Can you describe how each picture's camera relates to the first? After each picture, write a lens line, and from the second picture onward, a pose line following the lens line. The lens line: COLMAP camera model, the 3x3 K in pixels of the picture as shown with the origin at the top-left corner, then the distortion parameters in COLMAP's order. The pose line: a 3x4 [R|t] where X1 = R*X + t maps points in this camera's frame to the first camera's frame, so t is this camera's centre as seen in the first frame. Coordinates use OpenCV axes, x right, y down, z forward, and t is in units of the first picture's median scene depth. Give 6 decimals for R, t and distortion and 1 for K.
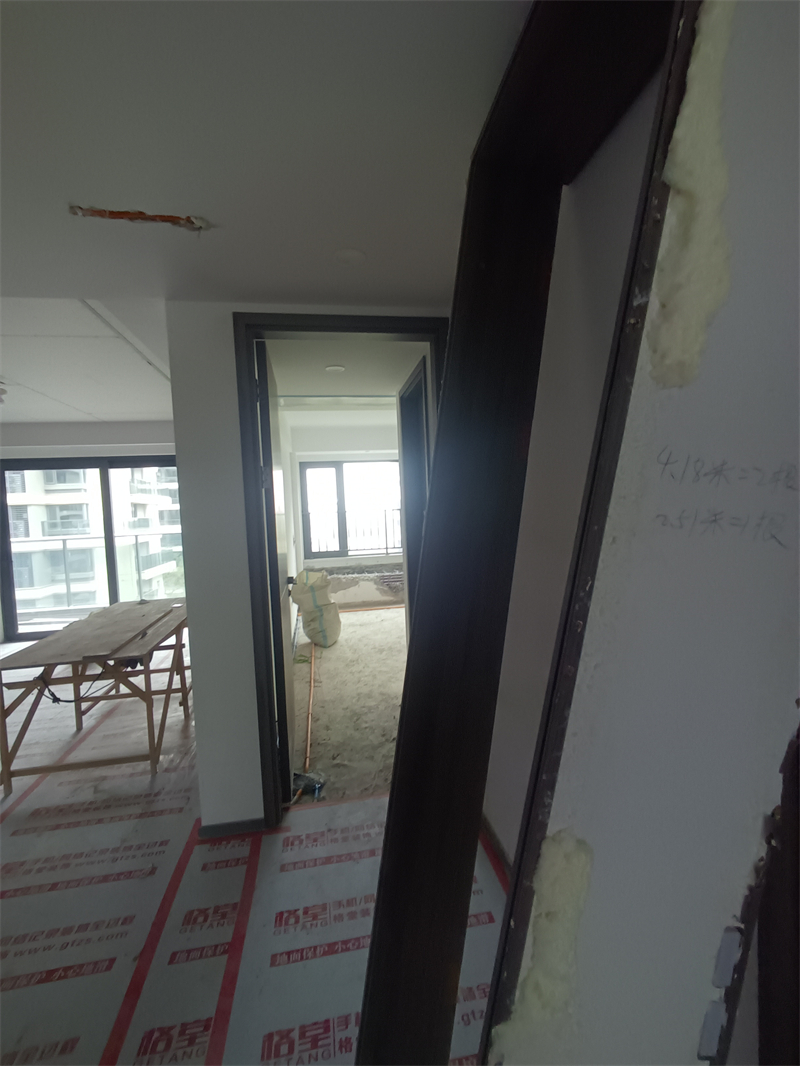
lens RADIAL K [[490.0, 0, 406.8], [0, 490.0, 538.0], [0, 0, 1]] dist [-0.009338, 0.005663]
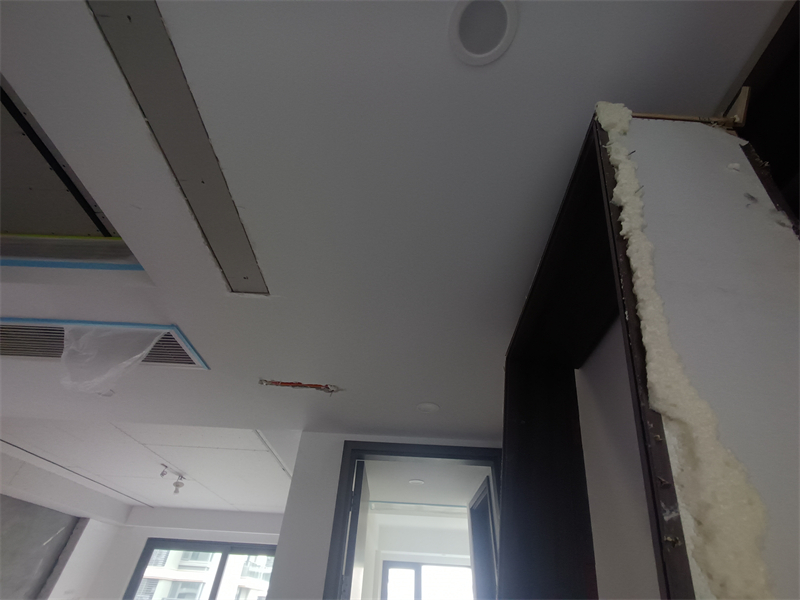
lens RADIAL K [[366.6, 0, 398.6], [0, 366.6, 304.2], [0, 0, 1]] dist [-0.001937, 0.000993]
pose [[0.980187, -0.044244, -0.193072, 0.011314], [-0.101619, 0.724361, -0.681891, -0.028407], [0.170023, 0.688000, 0.705513, 0.008022]]
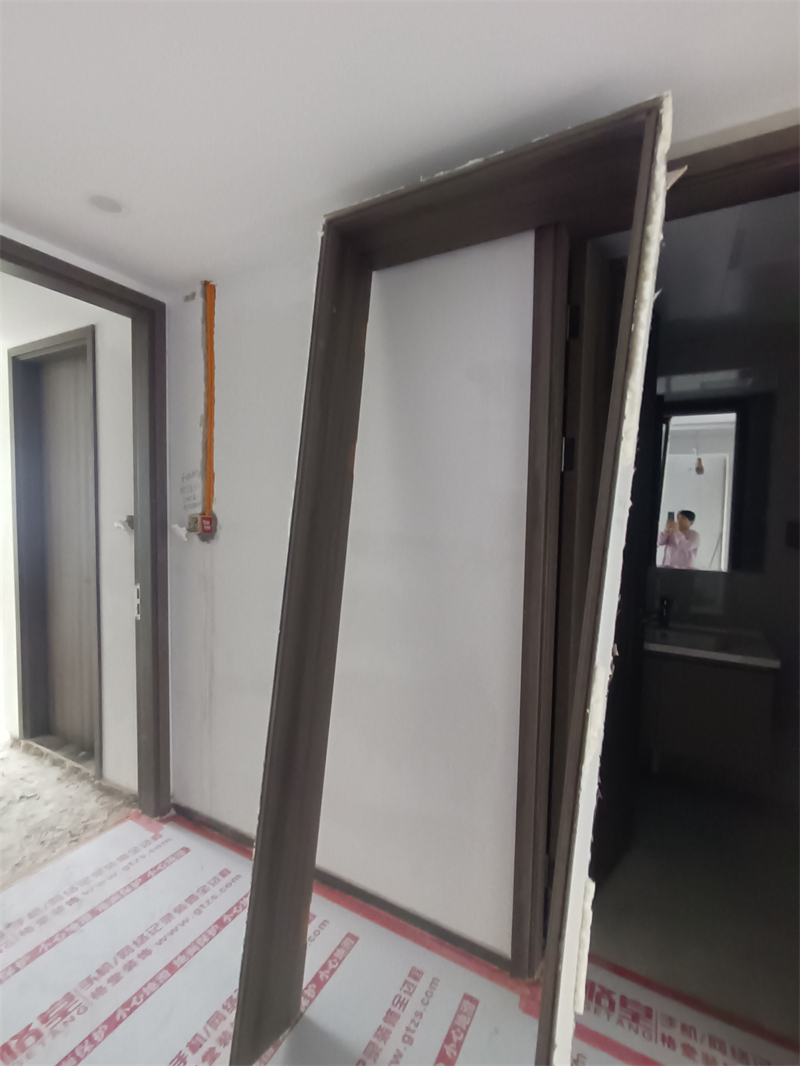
lens RADIAL K [[490.7, 0, 404.1], [0, 490.7, 538.8], [0, 0, 1]] dist [-0.009382, 0.005463]
pose [[0.631310, 0.008184, 0.775488, -0.250426], [0.000297, 0.999942, -0.010794, 0.009755], [-0.775531, 0.007045, 0.631270, 0.037339]]
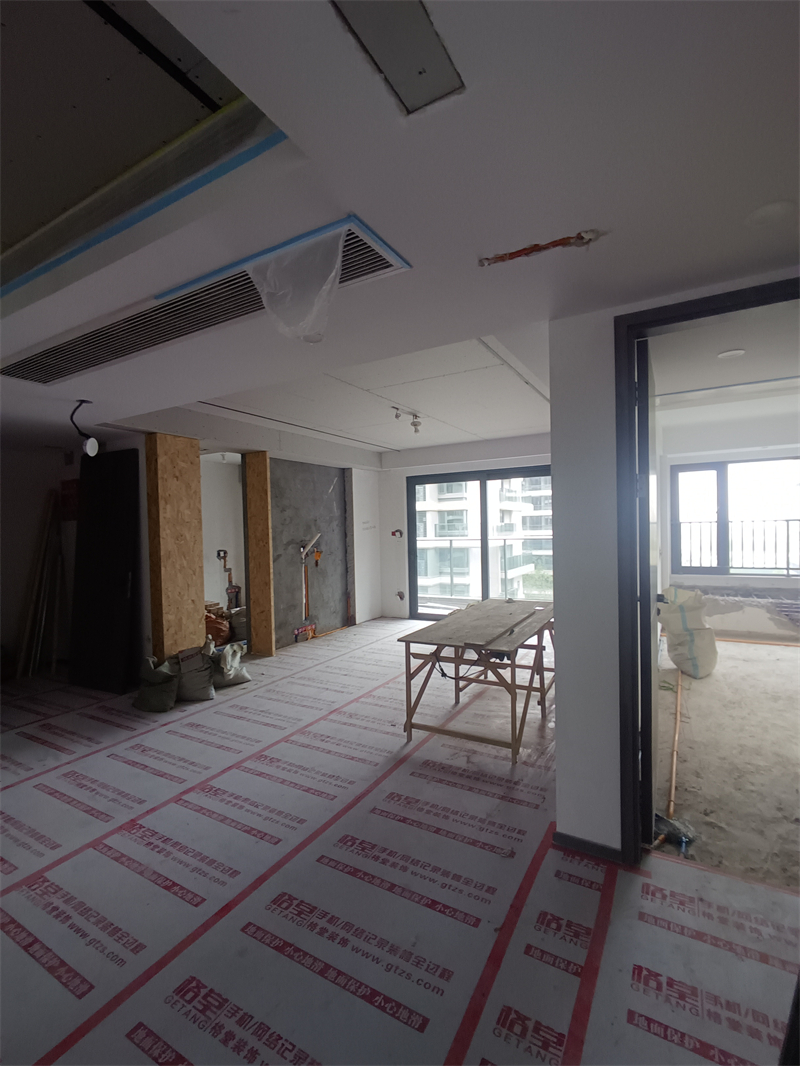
lens RADIAL K [[490.0, 0, 406.8], [0, 490.0, 538.0], [0, 0, 1]] dist [-0.009338, 0.005663]
pose [[0.765754, 0.040304, -0.641870, -0.021456], [-0.049033, 0.998788, 0.004219, -0.005401], [0.641262, 0.028242, 0.766802, 0.003548]]
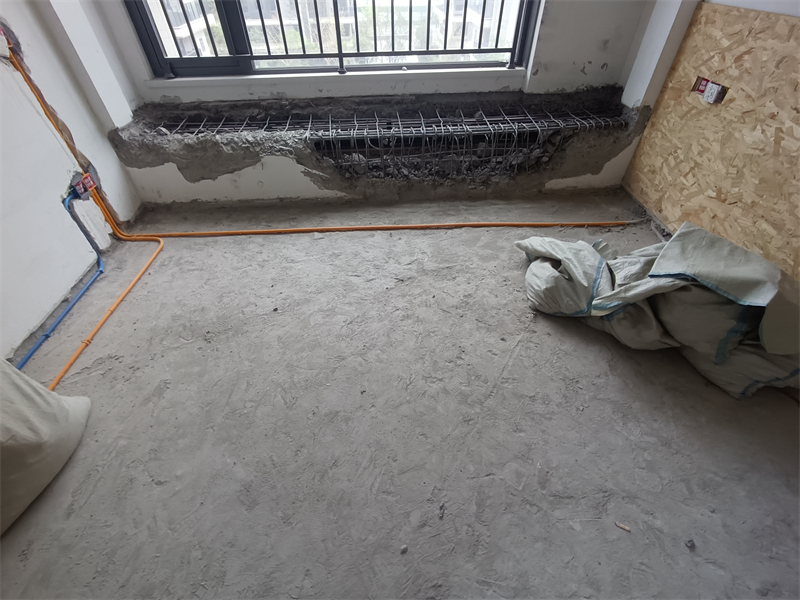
lens RADIAL K [[367.8, 0, 397.4], [0, 367.8, 304.9], [0, 0, 1]] dist [-0.009338, 0.005663]
pose [[0.991516, 0.109048, -0.070741, 0.144763], [-0.036110, 0.753889, 0.656009, -0.069470], [0.124868, -0.647889, 0.751430, 1.672175]]
